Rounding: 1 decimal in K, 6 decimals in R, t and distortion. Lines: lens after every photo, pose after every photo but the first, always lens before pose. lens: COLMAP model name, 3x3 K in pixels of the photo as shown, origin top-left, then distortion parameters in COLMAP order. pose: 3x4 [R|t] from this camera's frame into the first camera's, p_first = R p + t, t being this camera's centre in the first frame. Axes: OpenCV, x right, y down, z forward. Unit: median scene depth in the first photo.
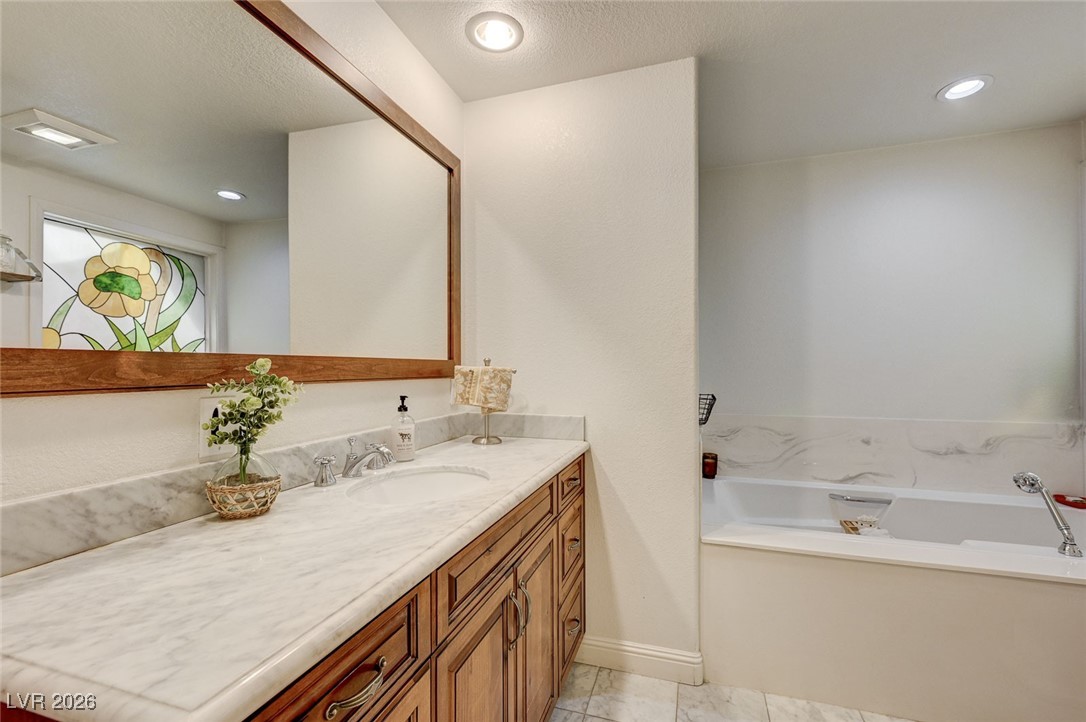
lens RADIAL K [[467.0, 0, 542.3], [0, 467.0, 368.8], [0, 0, 1]] dist [0.001202, -0.000208]
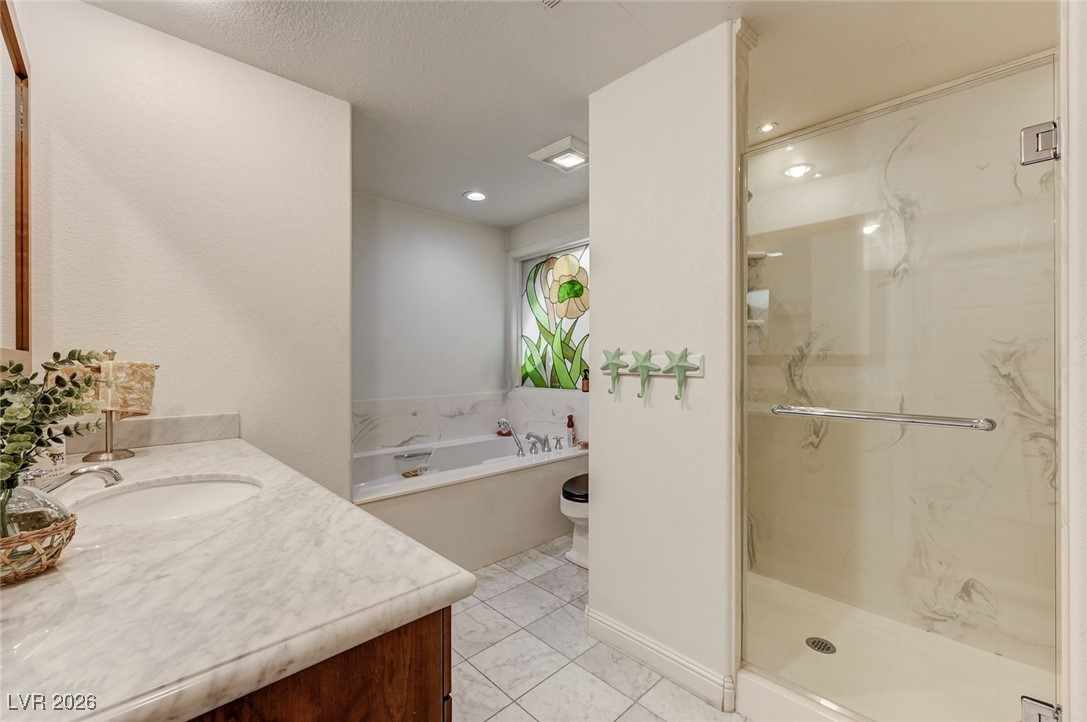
lens RADIAL K [[467.5, 0, 542.8], [0, 467.5, 368.8], [0, 0, 1]] dist [0.001202, -0.000208]
pose [[0.467389, -0.014337, 0.883936, -0.924529], [0.003975, 0.999892, 0.014116, 0.001358], [-0.884043, -0.003084, 0.467395, -0.006107]]
